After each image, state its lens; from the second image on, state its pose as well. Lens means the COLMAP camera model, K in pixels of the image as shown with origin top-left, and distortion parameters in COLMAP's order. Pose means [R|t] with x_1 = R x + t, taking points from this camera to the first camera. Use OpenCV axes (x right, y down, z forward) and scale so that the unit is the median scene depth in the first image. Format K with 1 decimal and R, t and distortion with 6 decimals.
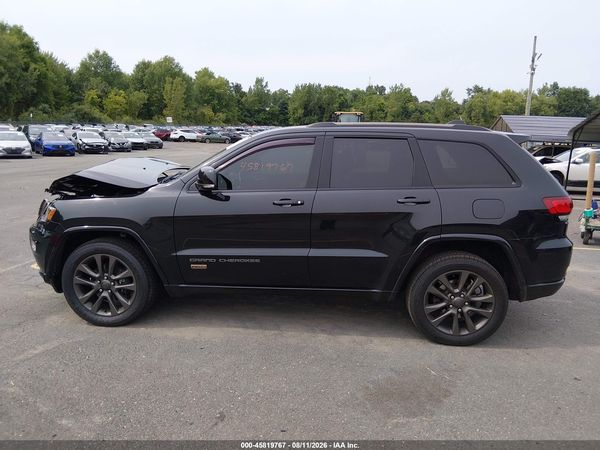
lens RADIAL K [[454.1, 0, 300.0], [0, 454.1, 225.0], [0, 0, 1]] dist [0.085181, -0.137869]
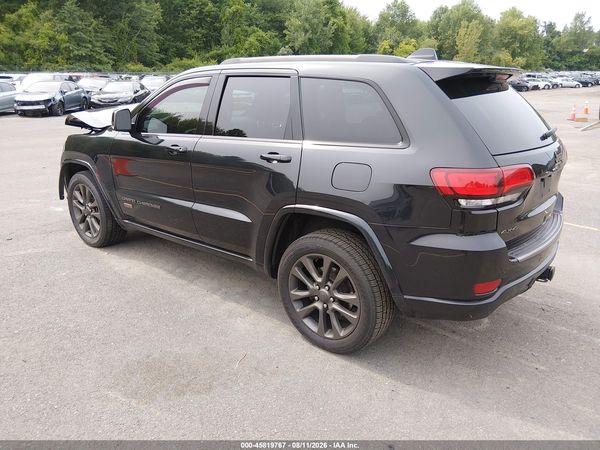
lens RADIAL K [[456.6, 0, 300.0], [0, 456.6, 225.0], [0, 0, 1]] dist [0.016288, -0.044485]
pose [[0.823328, 0.156177, -0.545655, 0.667468], [-0.097795, 0.986053, 0.134667, -0.043829], [0.559077, -0.057513, 0.827119, 0.332344]]
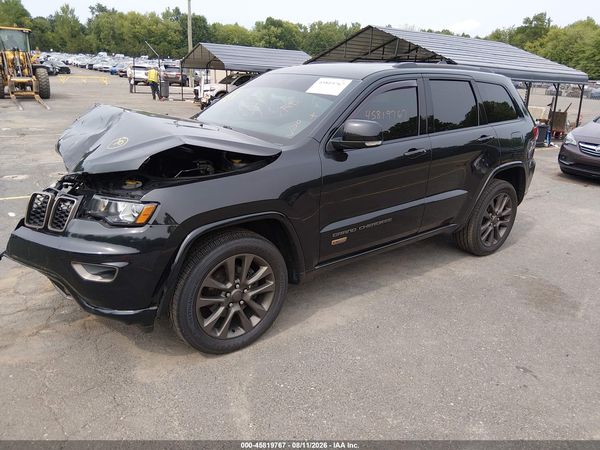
lens RADIAL K [[456.6, 0, 300.0], [0, 456.6, 225.0], [0, 0, 1]] dist [0.016288, -0.044485]
pose [[0.741543, -0.210704, 0.636960, -0.775714], [0.109459, 0.974678, 0.194989, -0.105077], [-0.661916, -0.074872, 0.745830, 0.407139]]
